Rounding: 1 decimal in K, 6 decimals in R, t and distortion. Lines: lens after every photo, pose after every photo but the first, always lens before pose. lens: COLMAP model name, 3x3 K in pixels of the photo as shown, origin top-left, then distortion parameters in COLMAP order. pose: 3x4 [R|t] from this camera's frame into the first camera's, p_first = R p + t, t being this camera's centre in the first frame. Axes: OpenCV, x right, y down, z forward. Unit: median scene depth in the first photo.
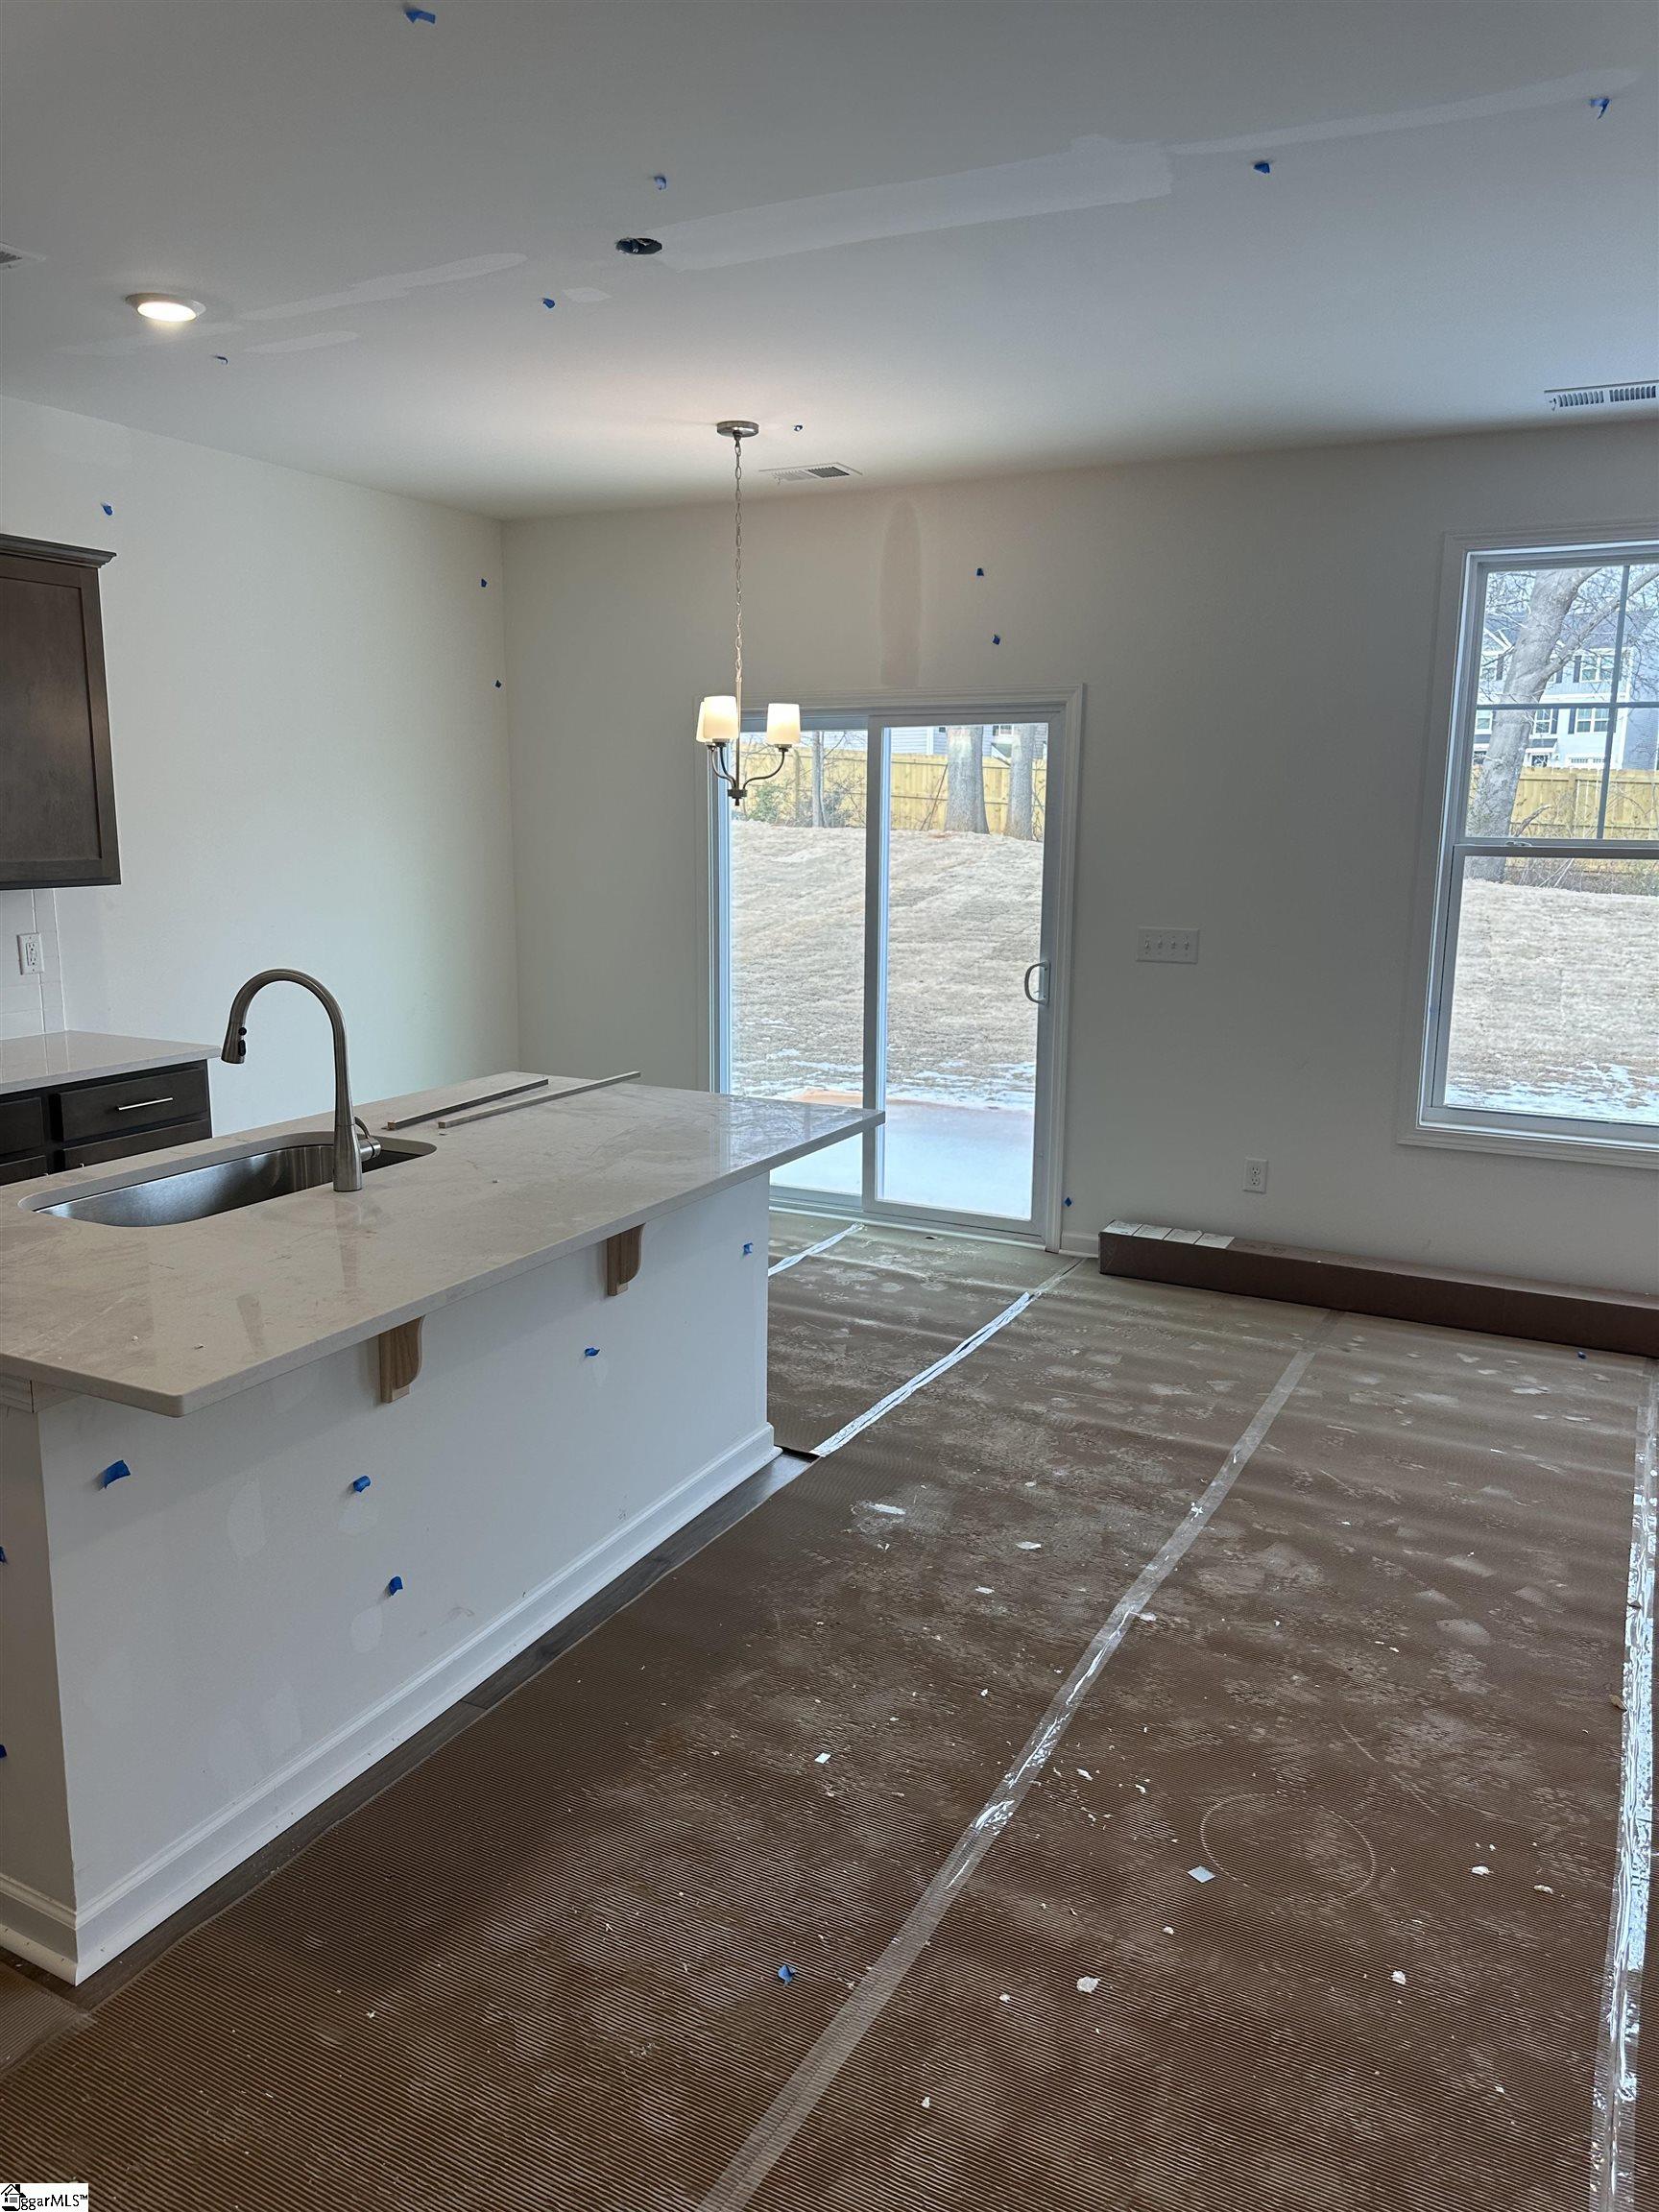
lens RADIAL K [[1462.8, 0, 824.0], [0, 1462.8, 1122.0], [0, 0, 1]] dist [0.110009, -0.164429]
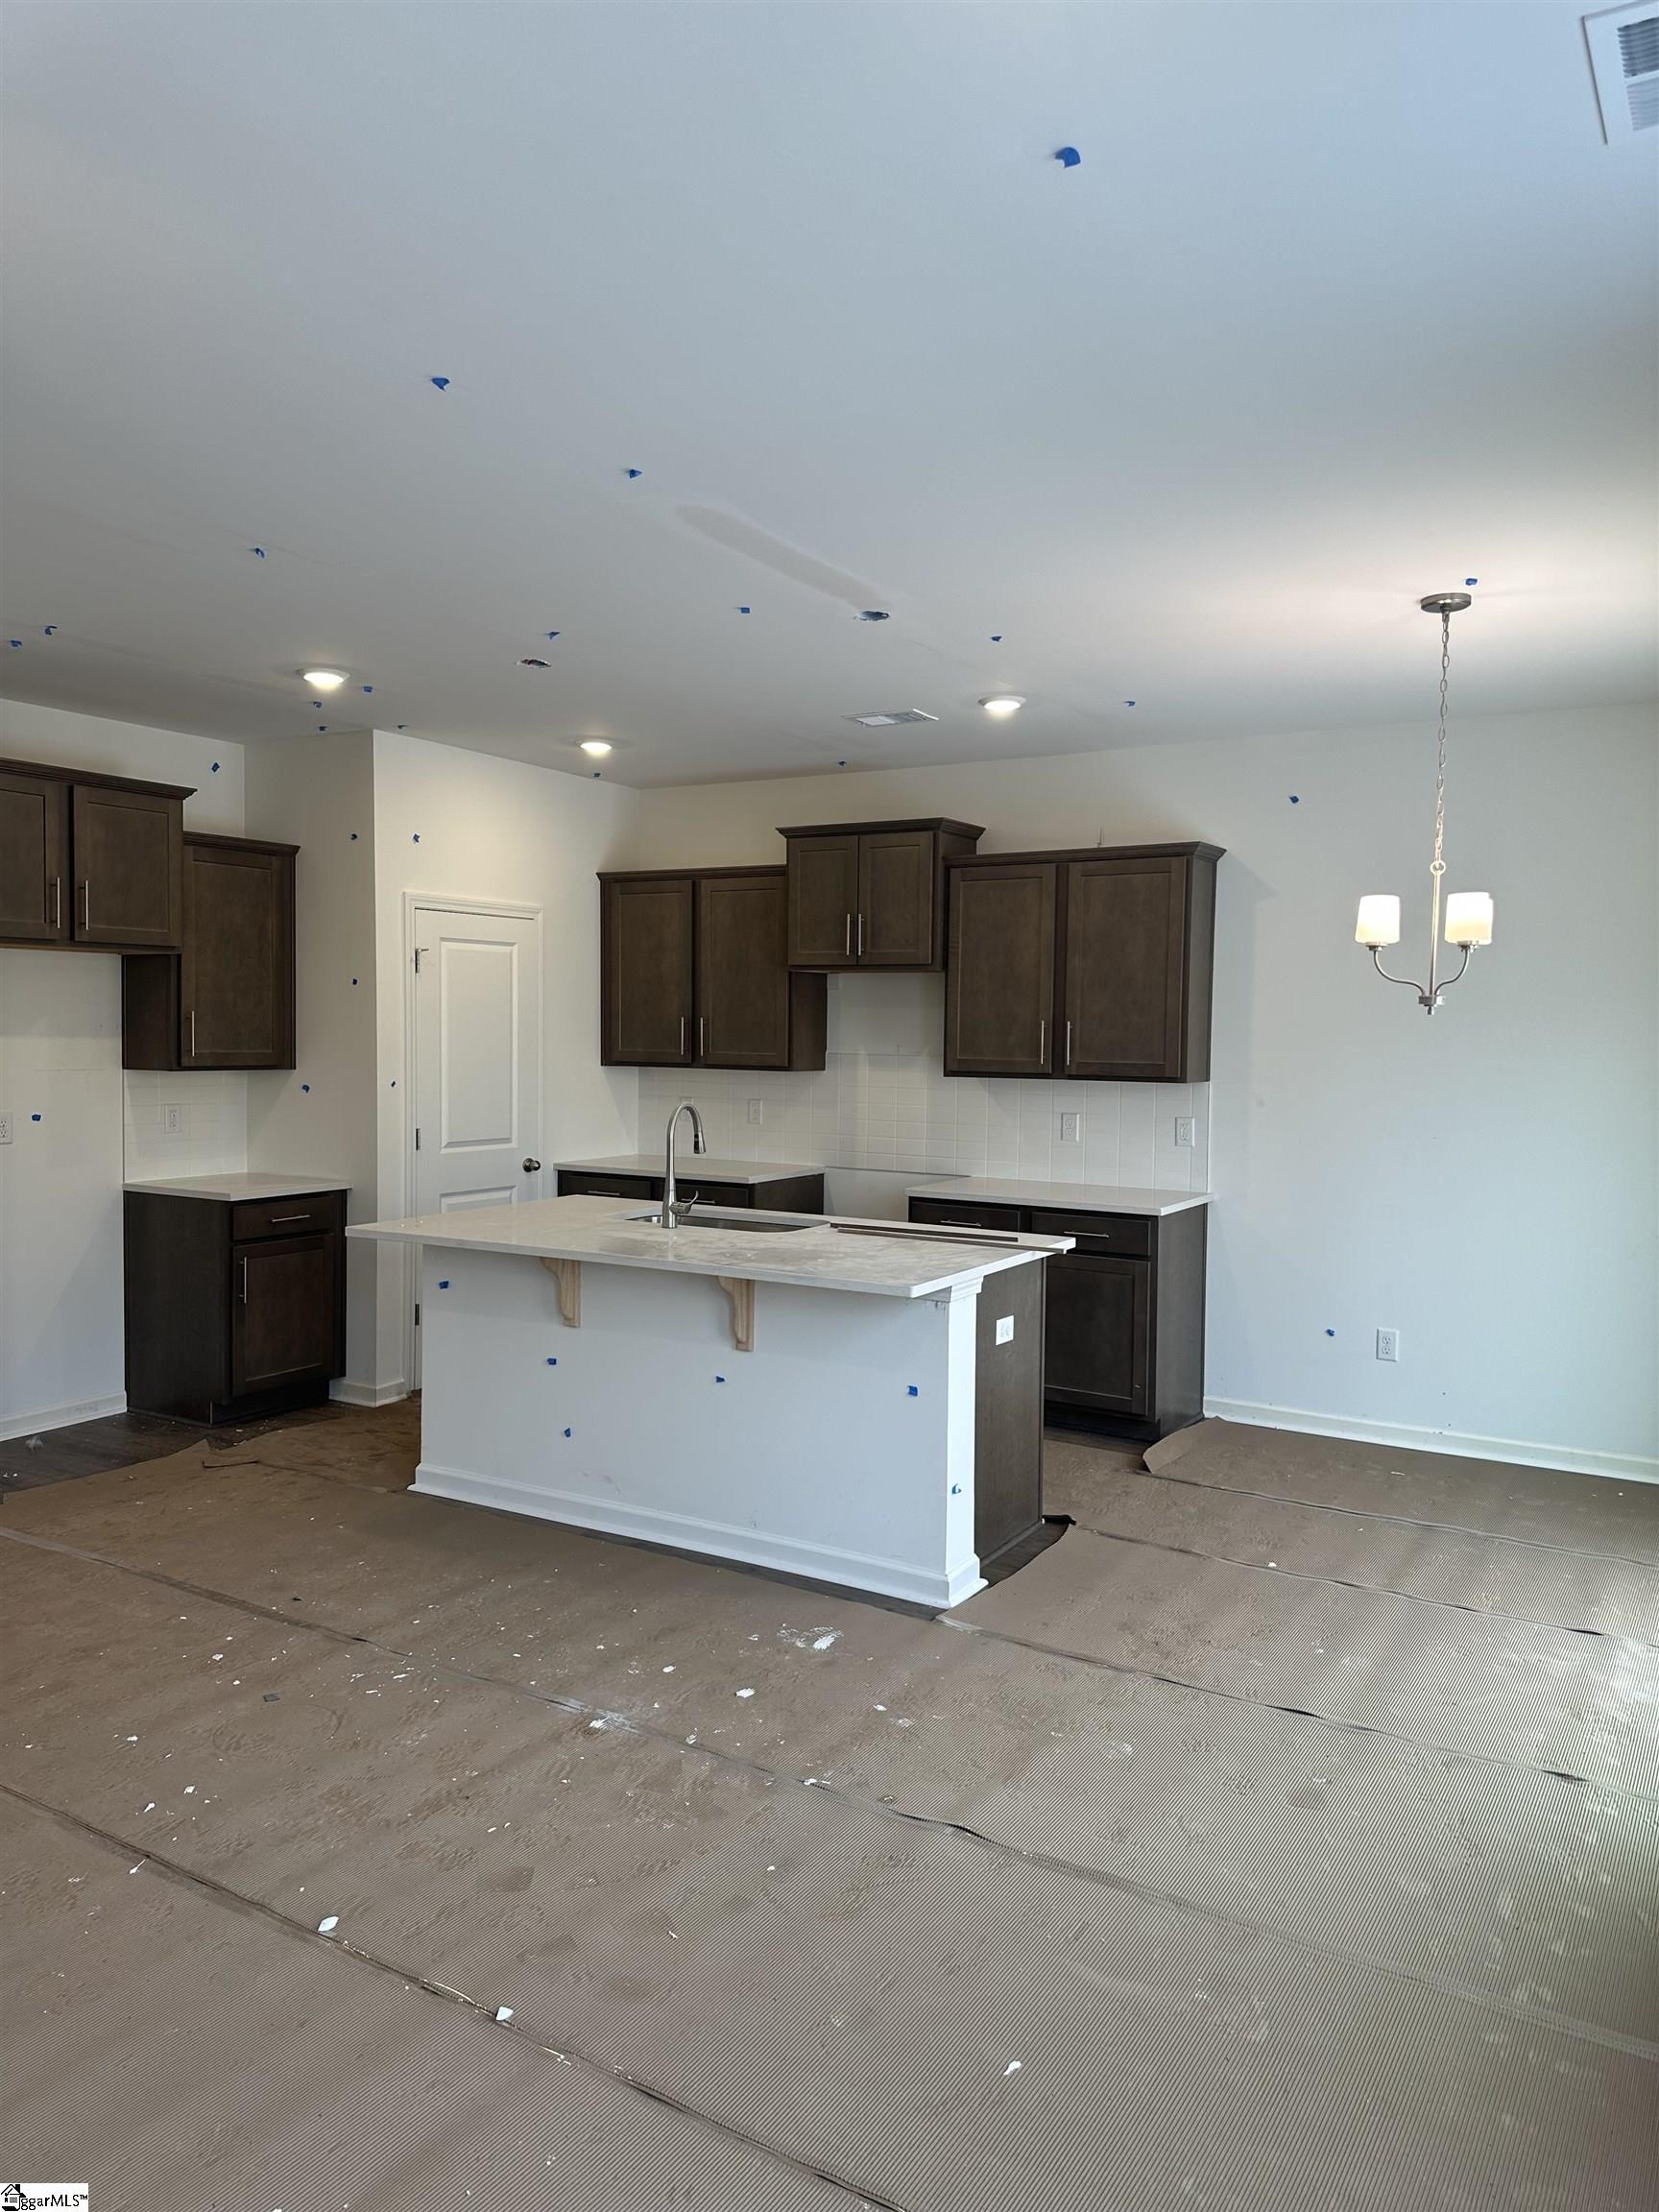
lens RADIAL K [[1462.8, 0, 824.0], [0, 1462.8, 1122.0], [0, 0, 1]] dist [0.110009, -0.164429]
pose [[-0.035779, 0.055300, -0.997829, 0.896376], [-0.213315, 0.975034, 0.061685, -0.144844], [0.976328, 0.215059, -0.023090, 0.757021]]
